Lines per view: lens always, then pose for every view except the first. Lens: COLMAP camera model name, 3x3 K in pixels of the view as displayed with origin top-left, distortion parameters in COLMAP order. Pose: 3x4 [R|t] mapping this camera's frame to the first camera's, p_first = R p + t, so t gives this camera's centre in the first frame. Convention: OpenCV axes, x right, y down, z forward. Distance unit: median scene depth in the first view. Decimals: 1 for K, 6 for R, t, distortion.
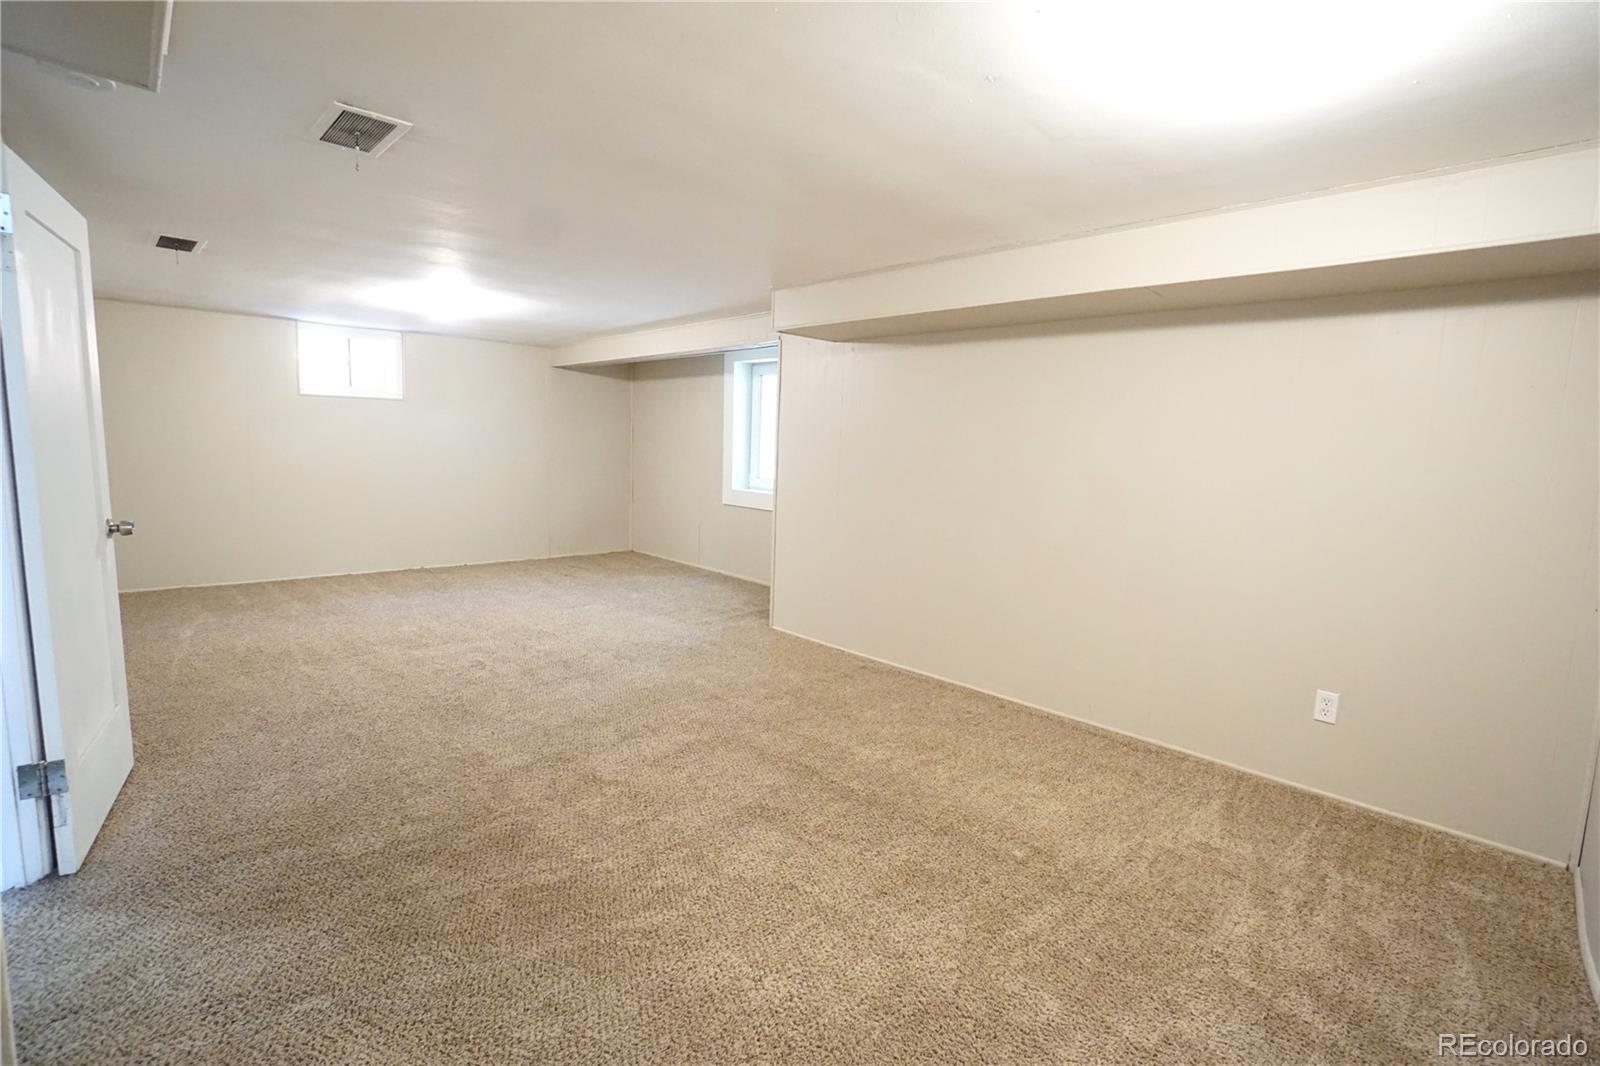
lens RADIAL K [[748.4, 0, 795.1], [0, 748.4, 529.9], [0, 0, 1]] dist [-0.066285, 0.023932]
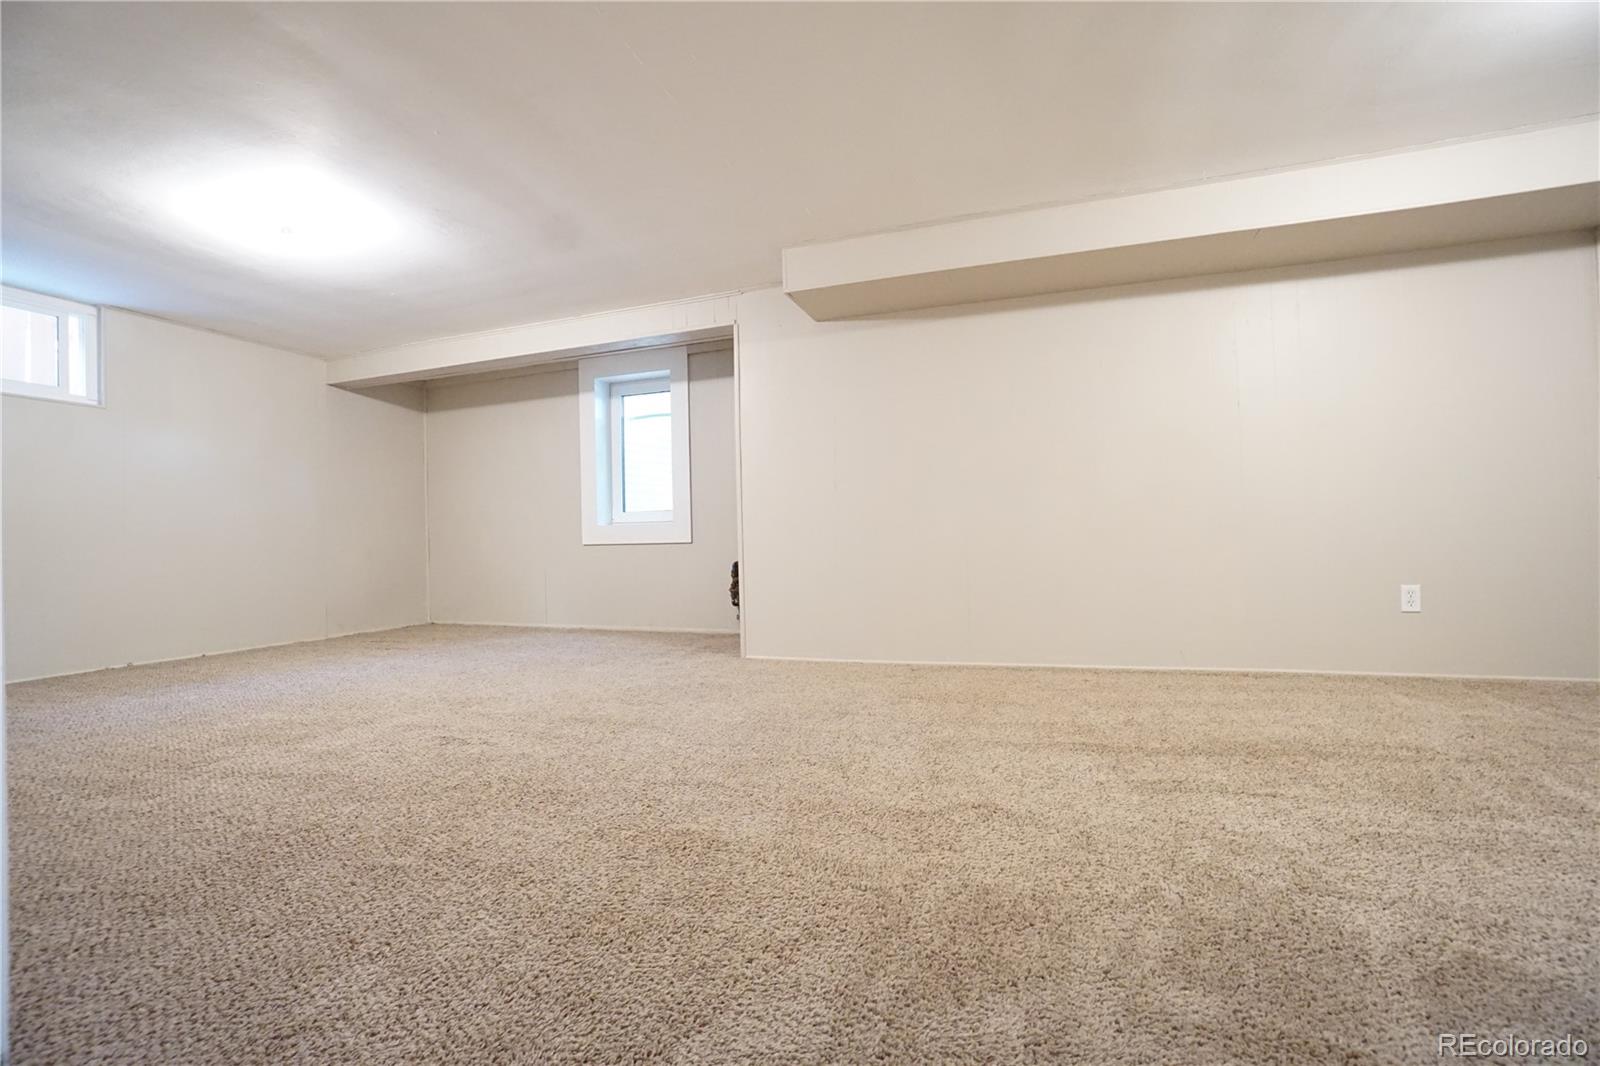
lens RADIAL K [[709.4, 0, 797.2], [0, 709.4, 529.5], [0, 0, 1]] dist [-0.059198, 0.021004]
pose [[0.884713, -0.048187, 0.463638, -0.431025], [0.107627, 0.988883, -0.102598, 0.097128], [-0.453540, 0.140670, 0.880065, 0.319174]]
